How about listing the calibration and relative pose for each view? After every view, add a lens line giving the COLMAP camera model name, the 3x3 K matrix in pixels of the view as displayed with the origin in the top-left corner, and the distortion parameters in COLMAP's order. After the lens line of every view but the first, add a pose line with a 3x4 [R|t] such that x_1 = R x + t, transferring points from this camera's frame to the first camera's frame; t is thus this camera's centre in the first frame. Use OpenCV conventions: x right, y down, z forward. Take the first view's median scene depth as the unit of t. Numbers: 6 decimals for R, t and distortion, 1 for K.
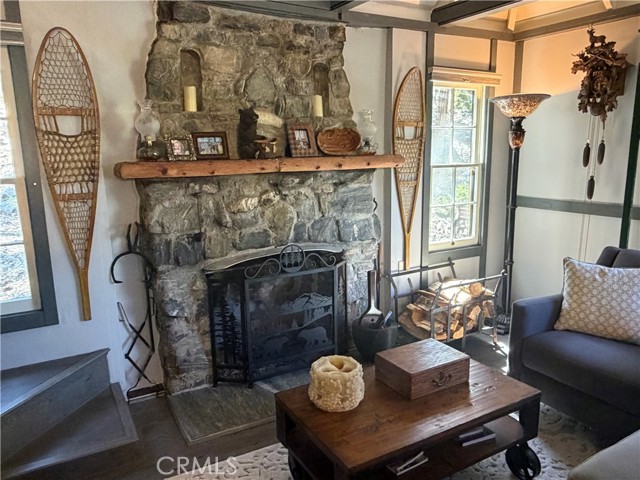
lens RADIAL K [[474.2, 0, 318.9], [0, 474.2, 240.5], [0, 0, 1]] dist [-0.002013, -0.000729]
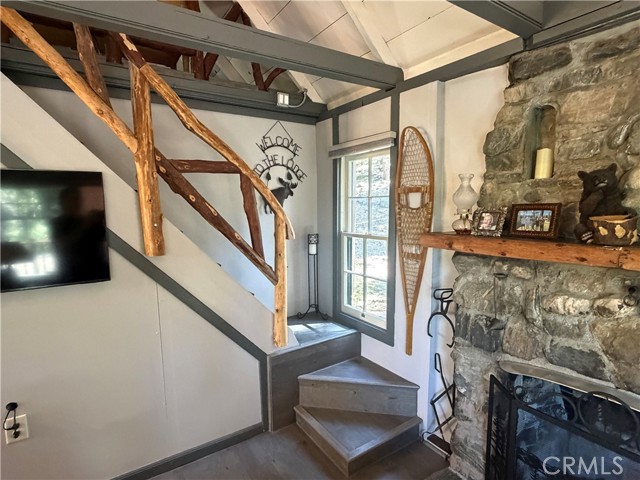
lens RADIAL K [[342.5, 0, 318.0], [0, 342.5, 241.3], [0, 0, 1]] dist [0.004378, -0.000462]
pose [[0.071548, 0.116082, -0.990659, 0.324419], [-0.180330, 0.978343, 0.101615, -0.158094], [0.981000, 0.171376, 0.090932, 0.591918]]
